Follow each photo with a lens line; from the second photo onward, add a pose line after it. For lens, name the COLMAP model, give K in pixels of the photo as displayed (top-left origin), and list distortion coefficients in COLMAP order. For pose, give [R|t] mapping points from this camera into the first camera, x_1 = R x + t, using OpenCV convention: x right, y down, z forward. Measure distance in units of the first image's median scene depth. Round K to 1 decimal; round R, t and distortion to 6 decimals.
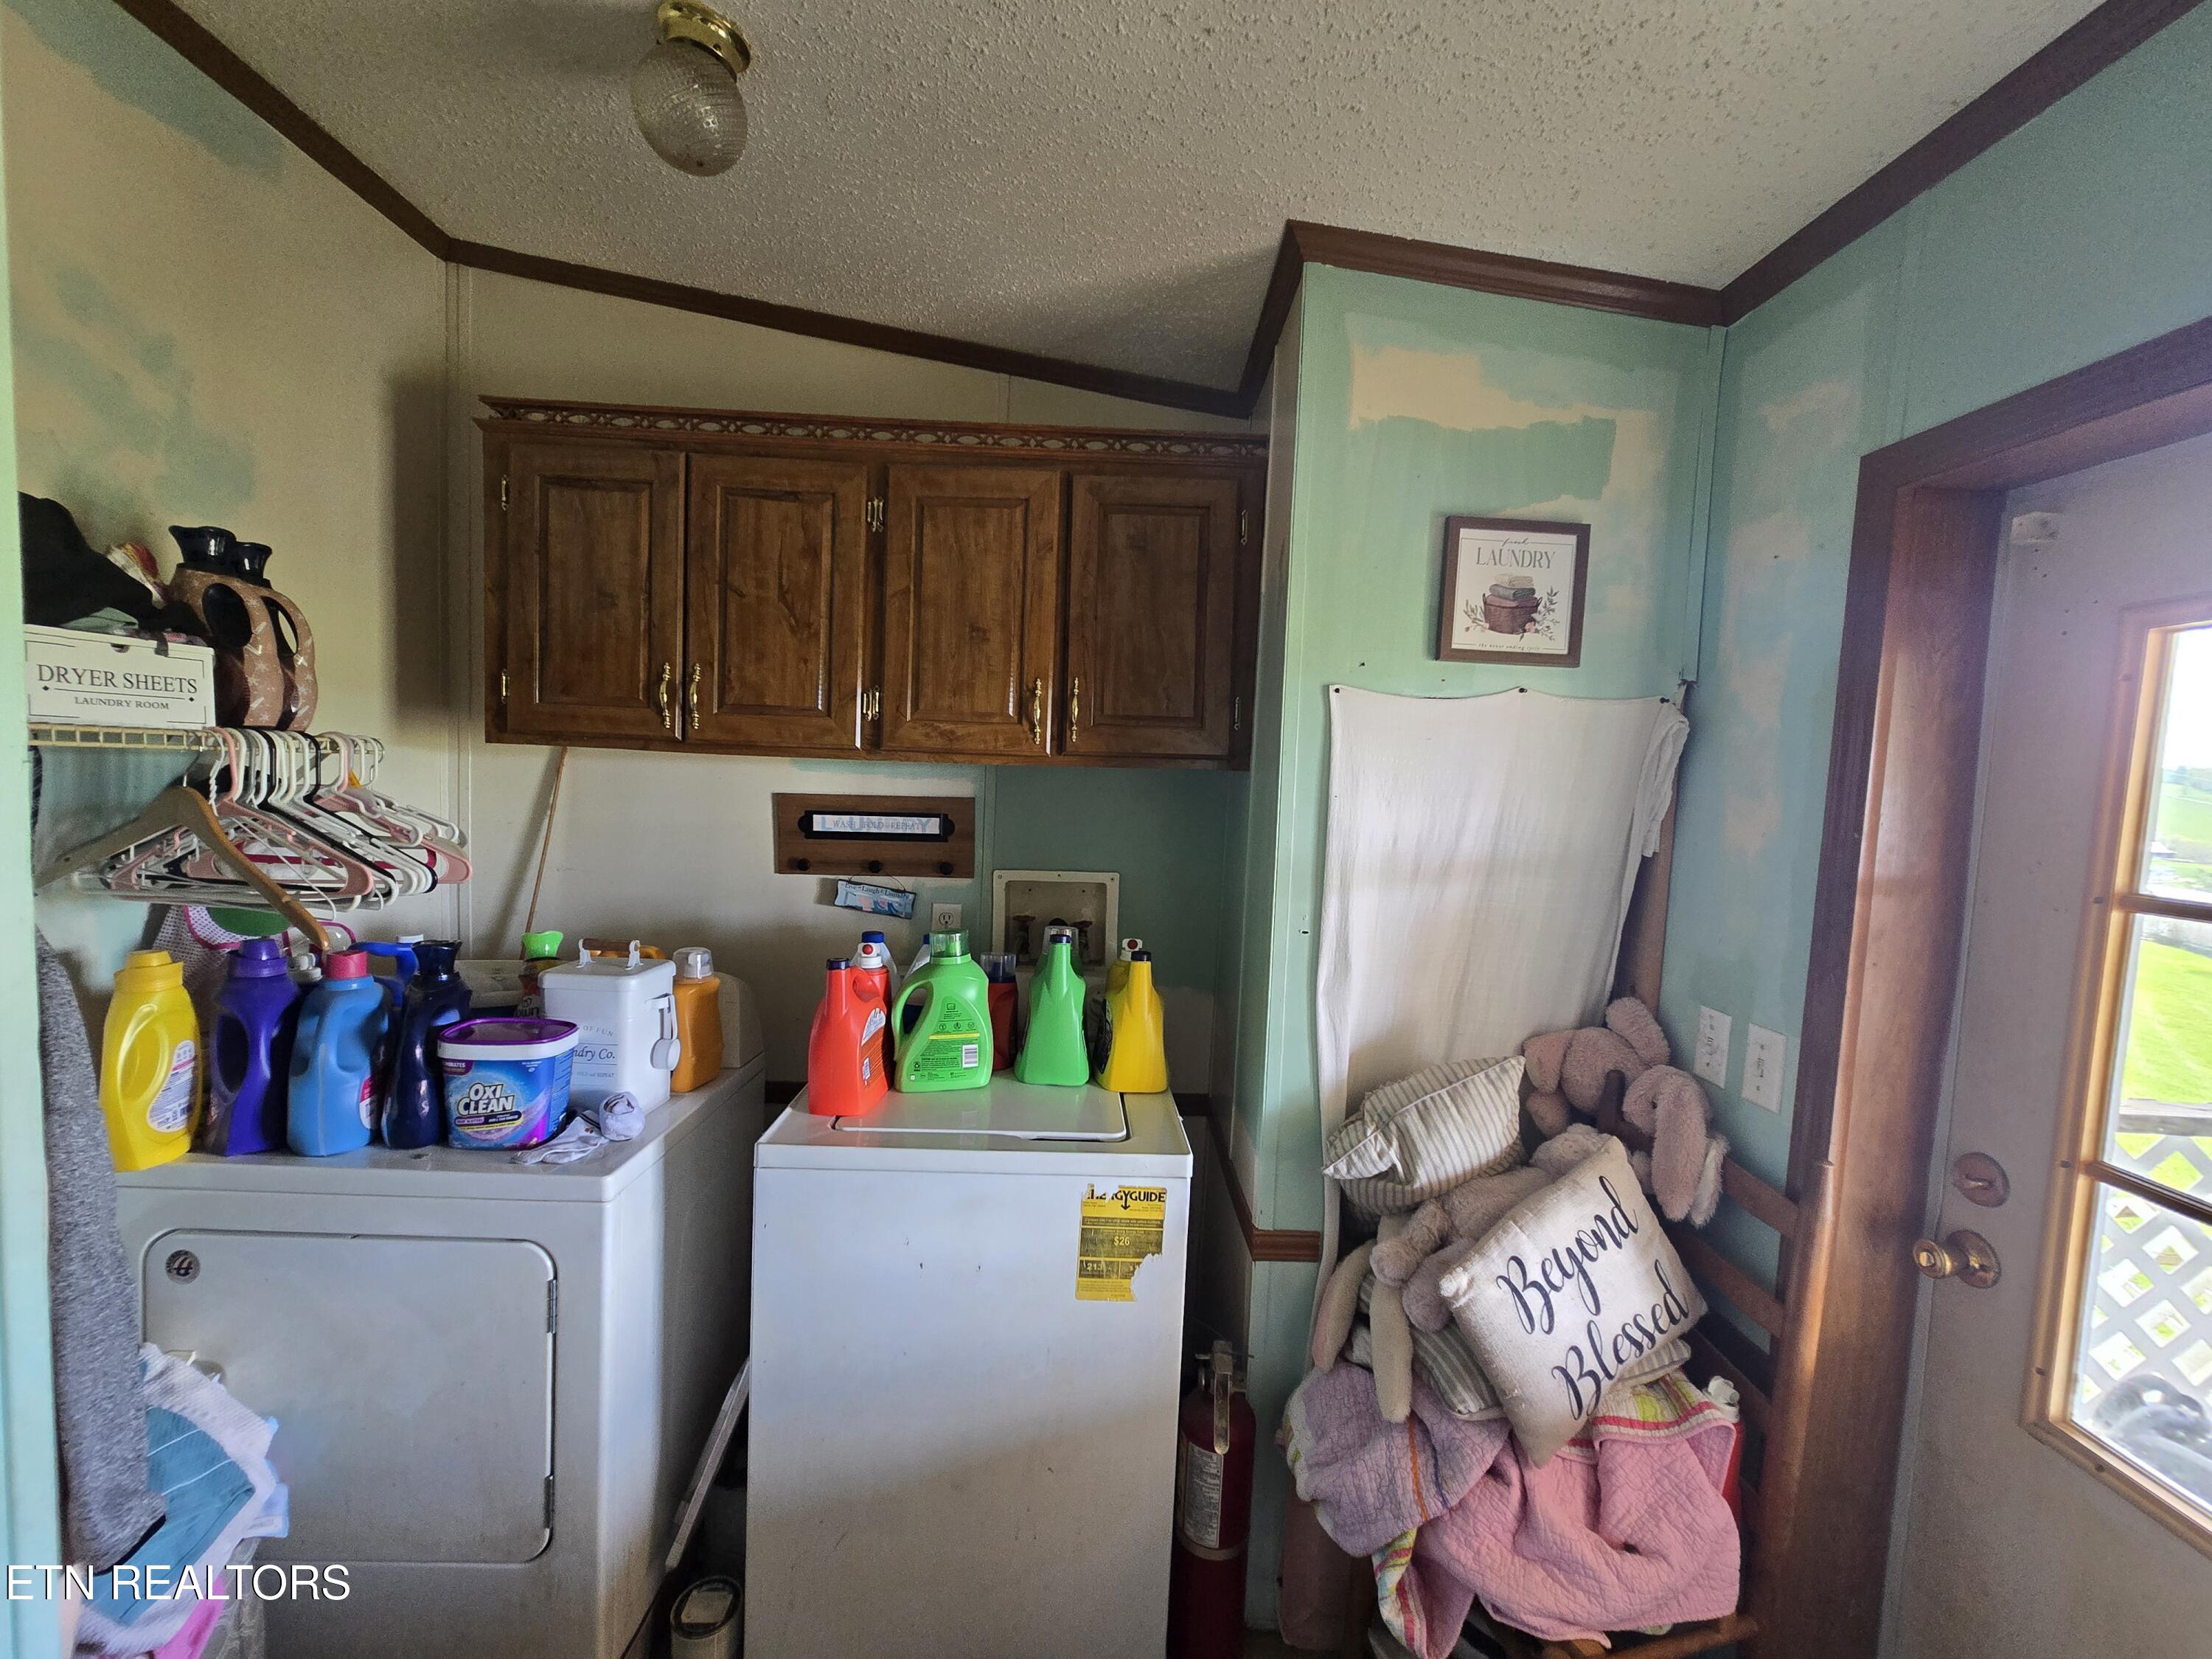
lens RADIAL K [[898.8, 0, 1100.1], [0, 898.8, 827.9], [0, 0, 1]] dist [-0.004248, 0.001511]
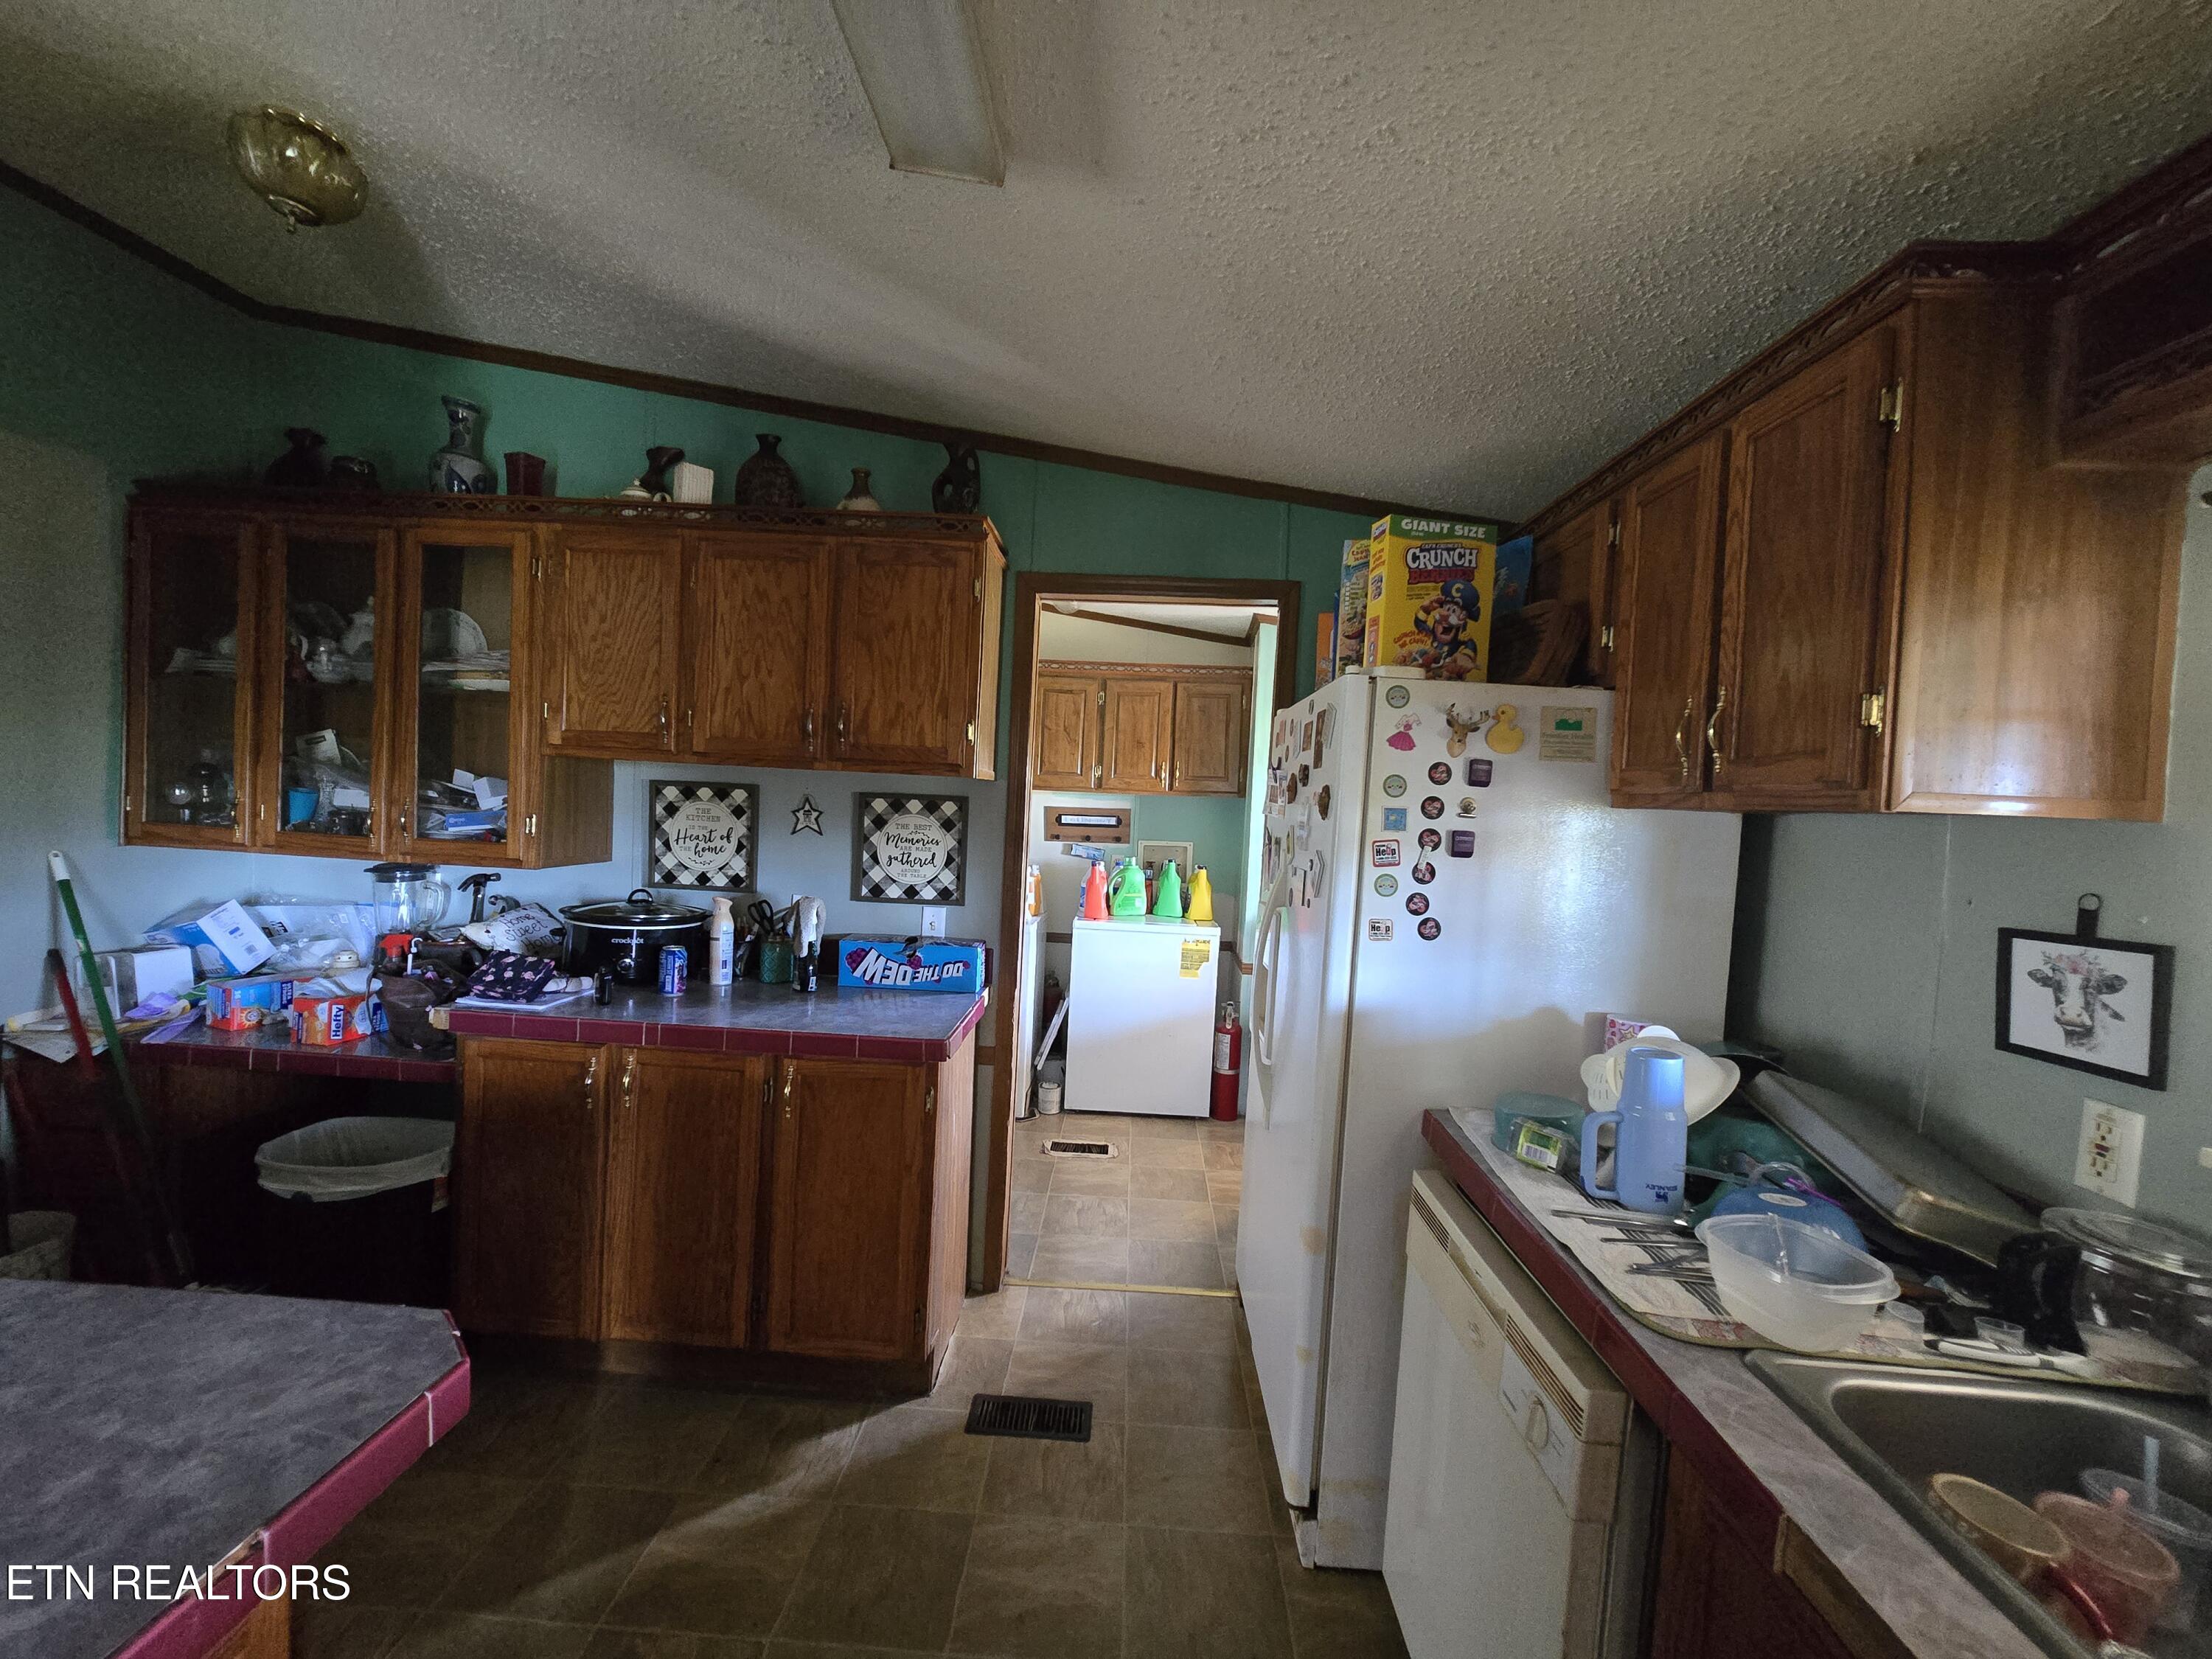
lens RADIAL K [[898.8, 0, 1109.6], [0, 898.8, 827.9], [0, 0, 1]] dist [-0.004248, 0.001511]
pose [[0.998312, 0.008753, -0.057423, -0.073032], [-0.010617, 0.999424, -0.032235, 0.109041], [0.057108, 0.032791, 0.997829, -1.582188]]
